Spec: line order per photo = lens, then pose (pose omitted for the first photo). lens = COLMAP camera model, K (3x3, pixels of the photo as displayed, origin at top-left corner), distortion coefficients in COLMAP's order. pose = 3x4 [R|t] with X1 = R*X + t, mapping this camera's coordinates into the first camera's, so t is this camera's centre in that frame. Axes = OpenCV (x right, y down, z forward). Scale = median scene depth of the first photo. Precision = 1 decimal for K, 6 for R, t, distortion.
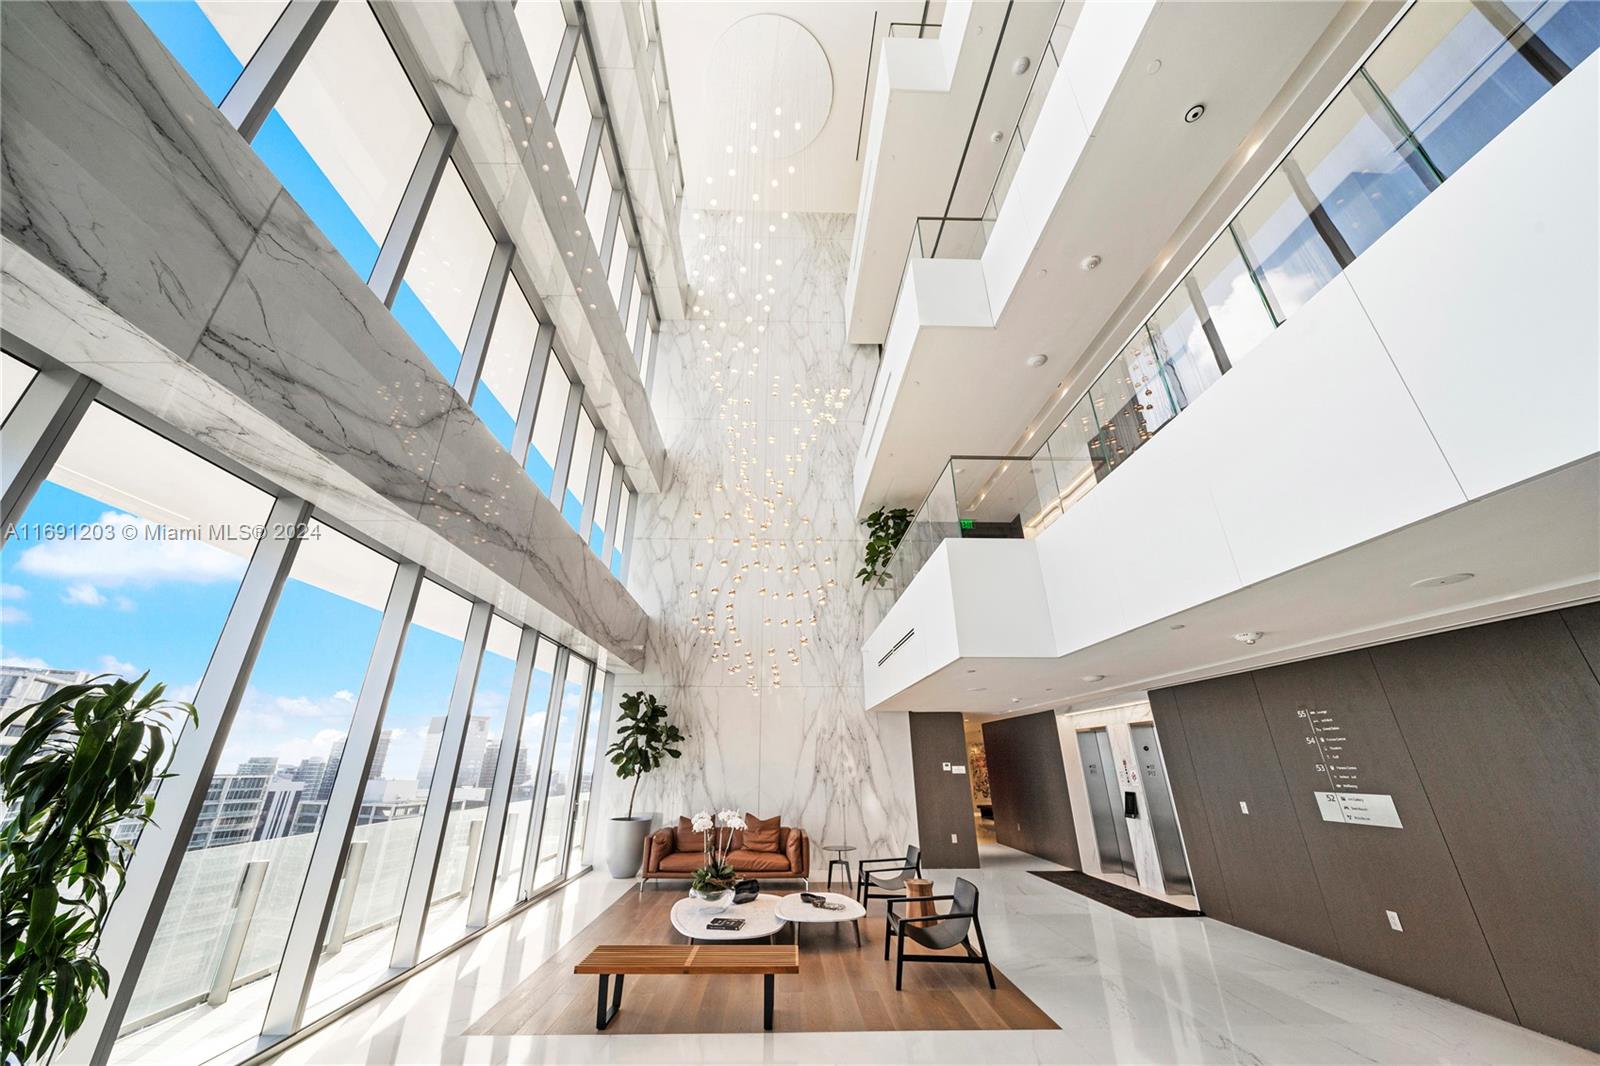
lens RADIAL K [[547.8, 0, 801.0], [0, 547.8, 533.4], [0, 0, 1]] dist [-0.003162, -0.000052]
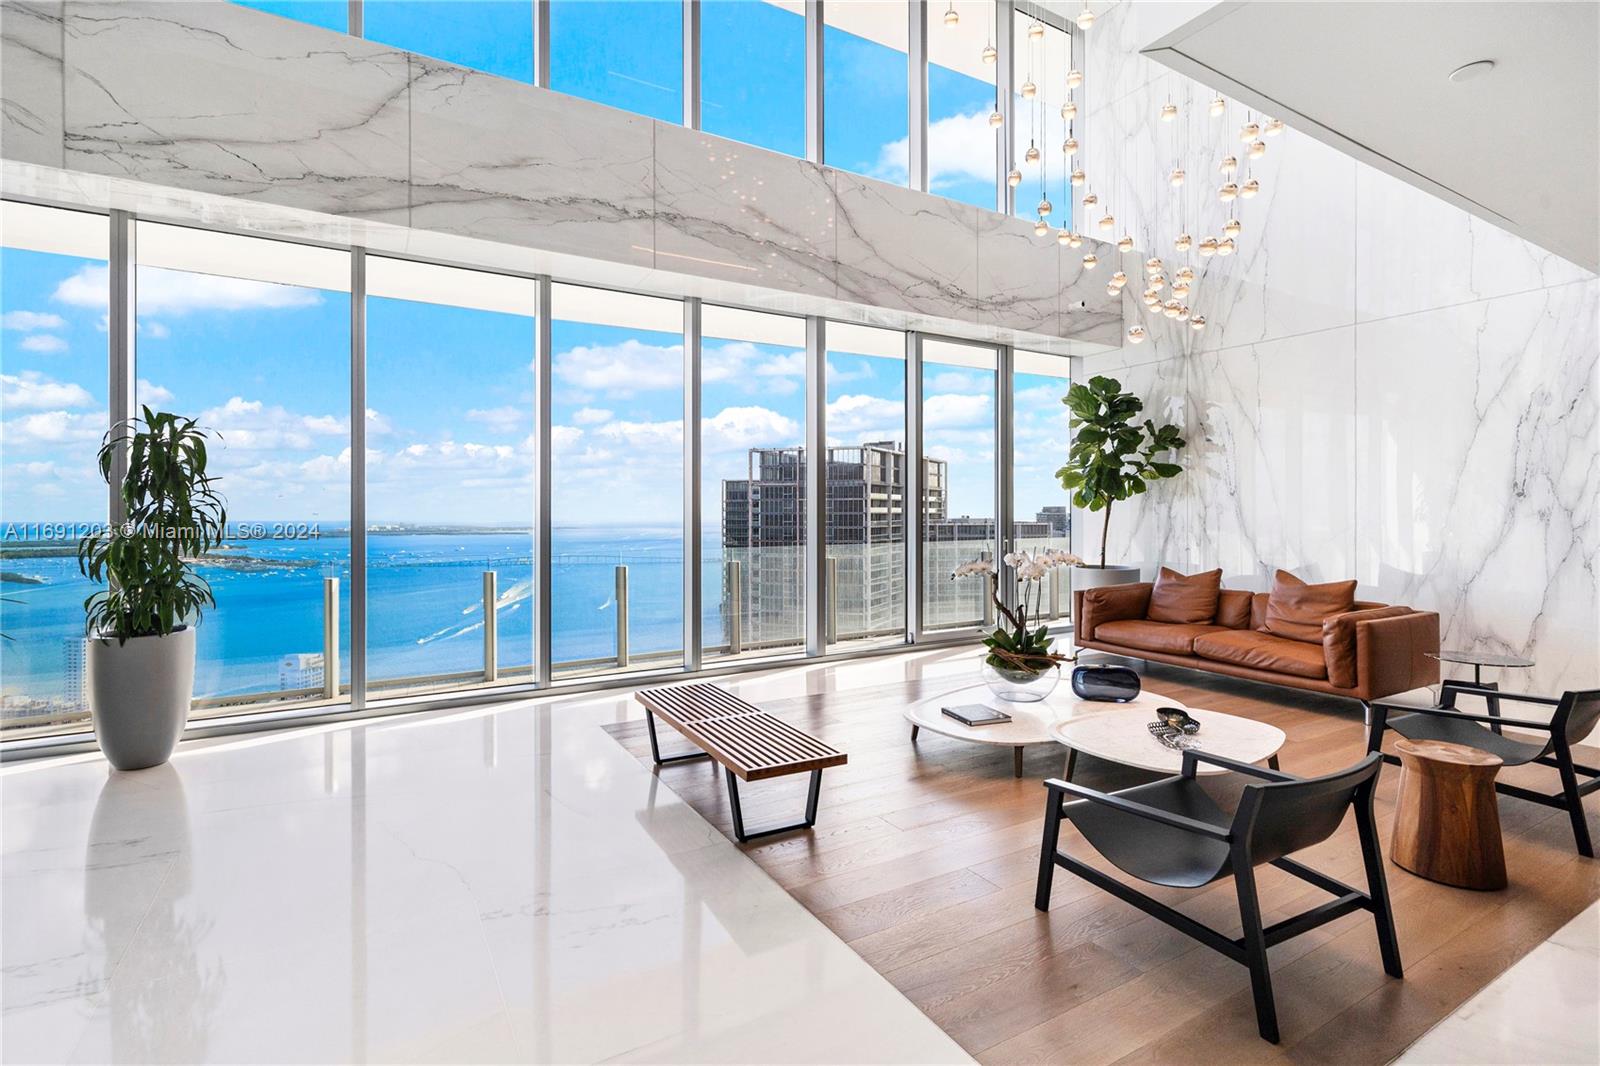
lens RADIAL K [[750.1, 0, 800.8], [0, 750.1, 527.3], [0, 0, 1]] dist [-0.002555, 0.001695]
pose [[0.454555, 0.016087, -0.890574, 0.513579], [0.345709, 0.918271, 0.193039, 0.299584], [0.820893, -0.395627, 0.411843, 0.584501]]
